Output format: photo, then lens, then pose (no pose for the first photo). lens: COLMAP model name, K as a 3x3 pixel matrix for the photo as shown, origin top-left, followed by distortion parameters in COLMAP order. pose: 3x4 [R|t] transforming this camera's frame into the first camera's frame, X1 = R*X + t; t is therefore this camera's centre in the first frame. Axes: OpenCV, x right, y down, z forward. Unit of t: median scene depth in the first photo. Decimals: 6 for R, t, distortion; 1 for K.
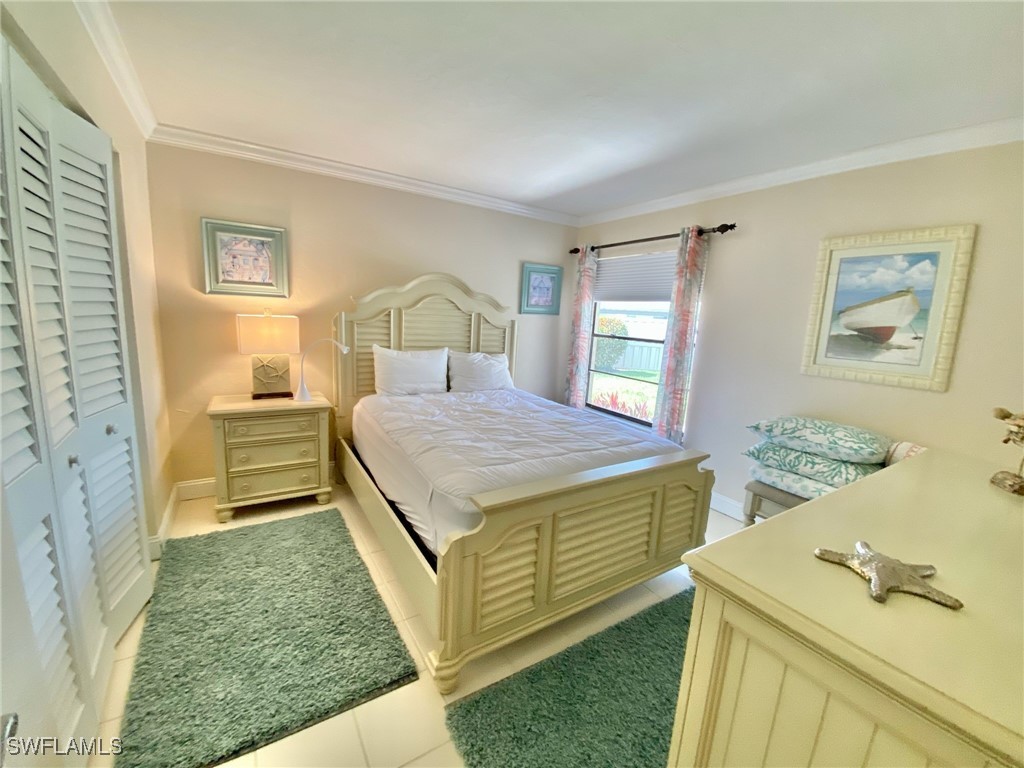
lens RADIAL K [[416.8, 0, 514.4], [0, 416.8, 387.7], [0, 0, 1]] dist [0.027676, -0.024490]
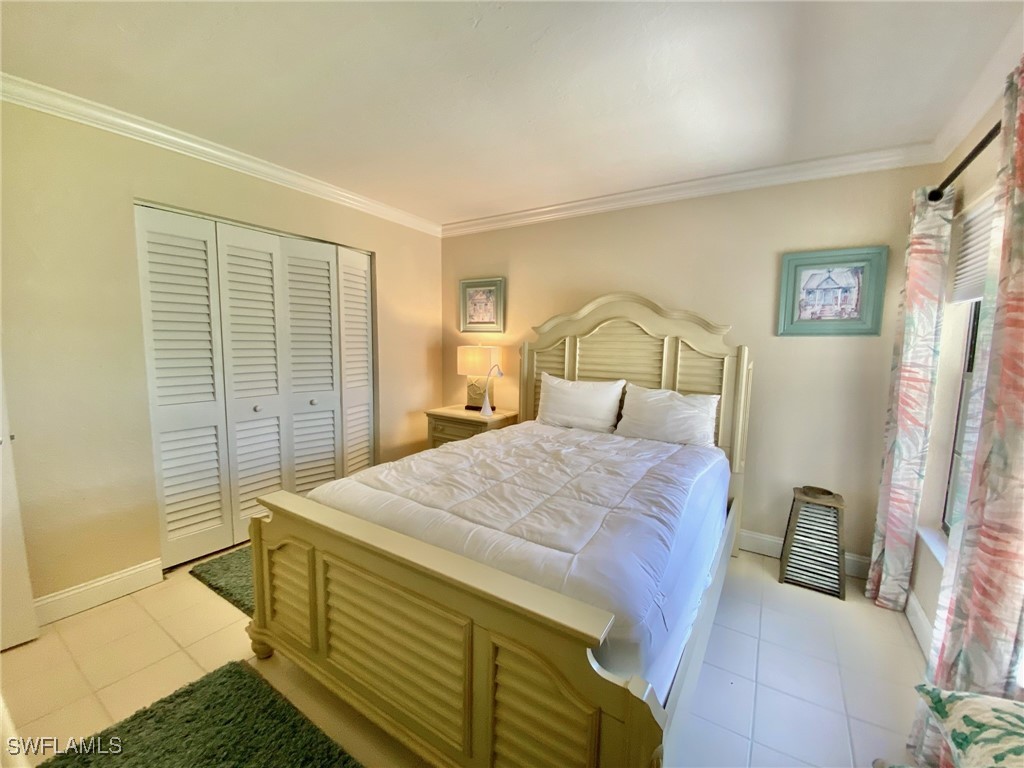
lens RADIAL K [[416.8, 0, 514.4], [0, 416.8, 387.7], [0, 0, 1]] dist [0.027676, -0.024490]
pose [[0.415831, 0.054593, -0.907802, 0.542522], [-0.152296, 0.988281, -0.010329, -0.042935], [0.896599, 0.142549, 0.419272, 0.501157]]
